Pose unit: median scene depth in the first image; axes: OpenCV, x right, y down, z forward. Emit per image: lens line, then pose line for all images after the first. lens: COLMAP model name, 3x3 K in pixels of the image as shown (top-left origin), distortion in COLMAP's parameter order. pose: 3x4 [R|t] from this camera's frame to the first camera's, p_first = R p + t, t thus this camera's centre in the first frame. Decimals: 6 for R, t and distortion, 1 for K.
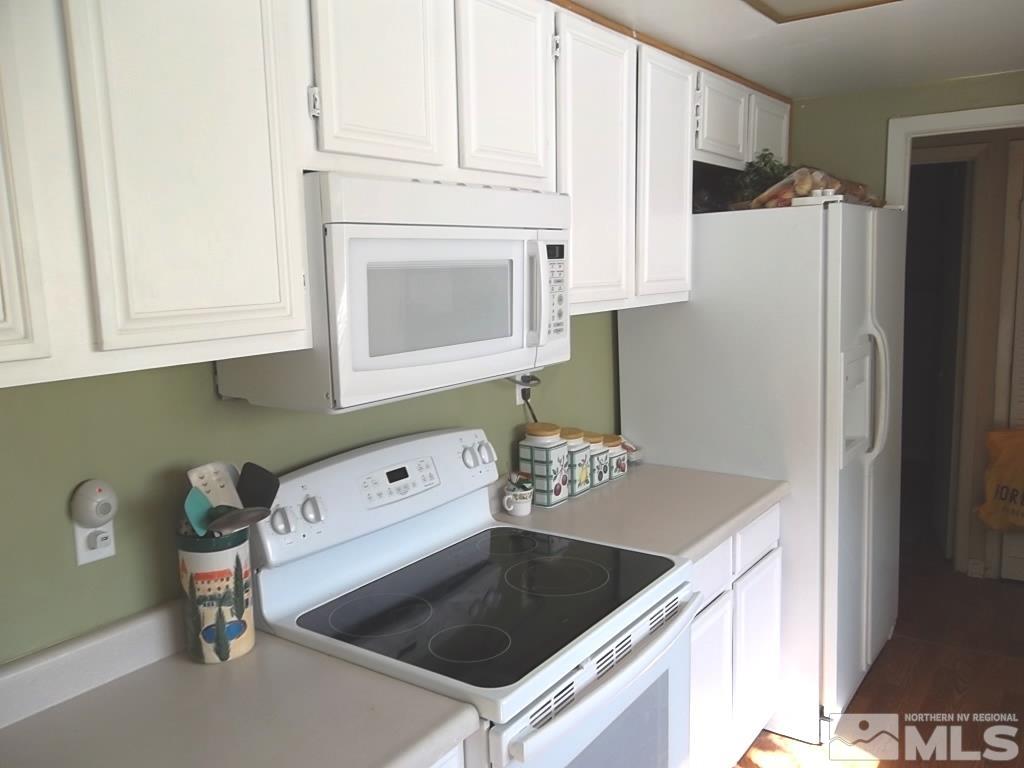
lens RADIAL K [[823.2, 0, 529.0], [0, 823.2, 384.2], [0, 0, 1]] dist [-0.031240, 0.006299]
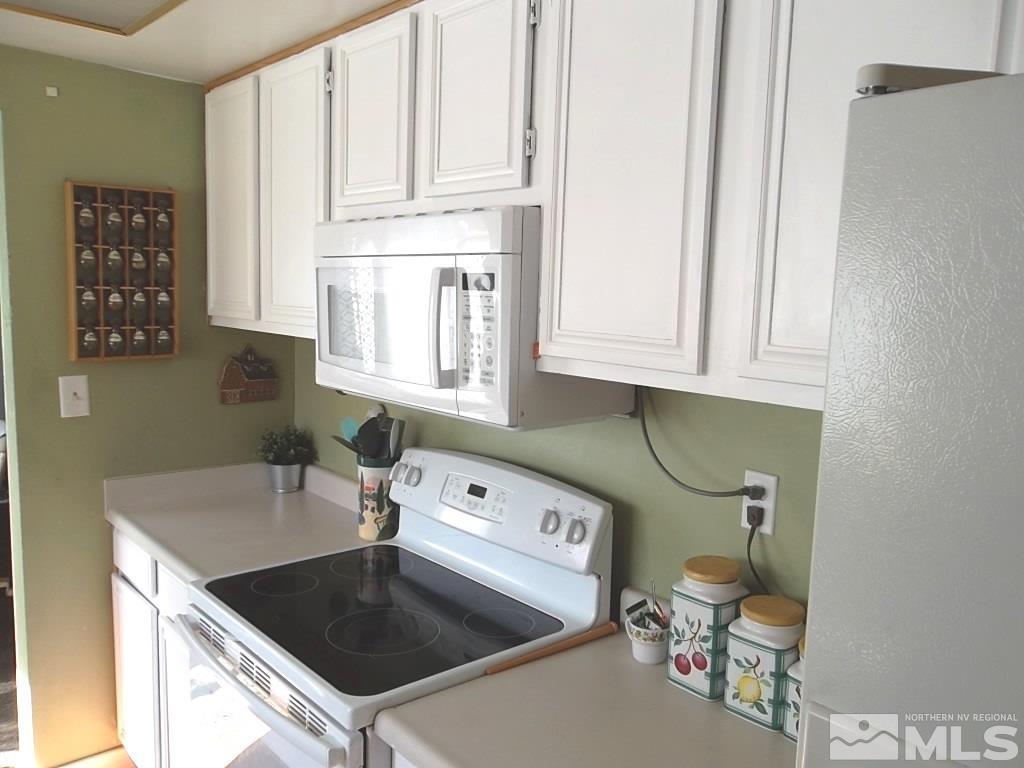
lens RADIAL K [[823.2, 0, 529.0], [0, 823.2, 384.2], [0, 0, 1]] dist [-0.031240, 0.006299]
pose [[-0.228056, 0.128436, -0.965140, 0.791776], [-0.177850, 0.969089, 0.170986, -0.205344], [0.957267, 0.210644, -0.198165, 1.197450]]
